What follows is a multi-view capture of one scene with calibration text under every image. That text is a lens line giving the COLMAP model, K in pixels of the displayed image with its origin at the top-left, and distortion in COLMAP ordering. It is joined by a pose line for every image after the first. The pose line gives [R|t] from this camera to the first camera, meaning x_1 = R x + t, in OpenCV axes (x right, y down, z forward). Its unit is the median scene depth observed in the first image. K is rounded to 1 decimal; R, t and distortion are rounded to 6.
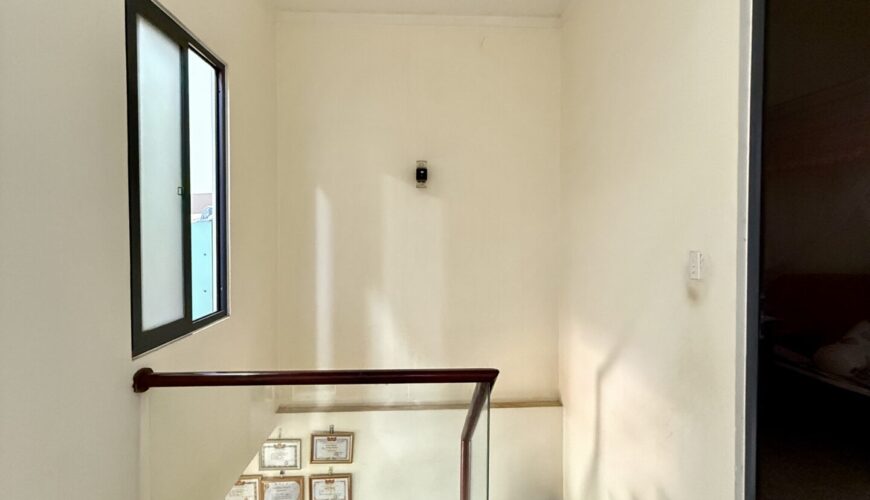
lens RADIAL K [[462.6, 0, 437.9], [0, 462.6, 250.7], [0, 0, 1]] dist [0.003211, -0.000171]
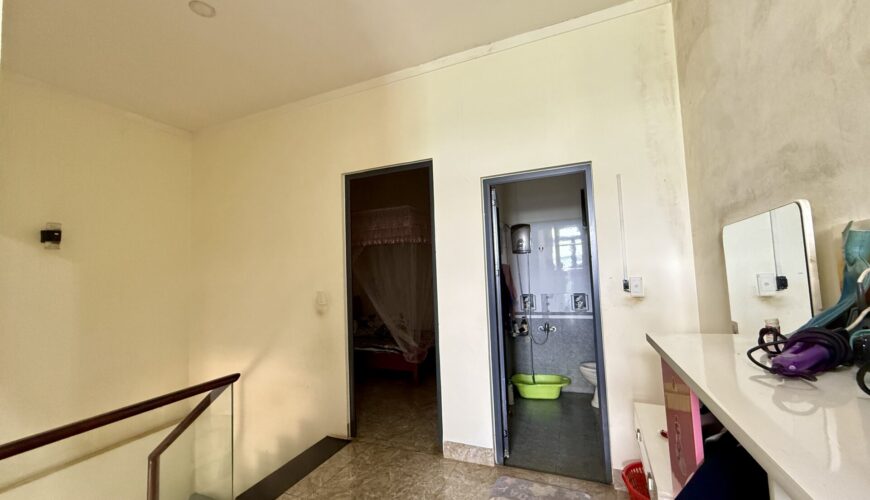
lens RADIAL K [[344.9, 0, 433.7], [0, 344.9, 251.5], [0, 0, 1]] dist [0.000849, -0.000169]
pose [[0.452946, 0.039534, 0.890661, -0.356317], [0.069087, 0.994456, -0.079275, -0.011595], [-0.888857, 0.097440, 0.447704, -0.099805]]
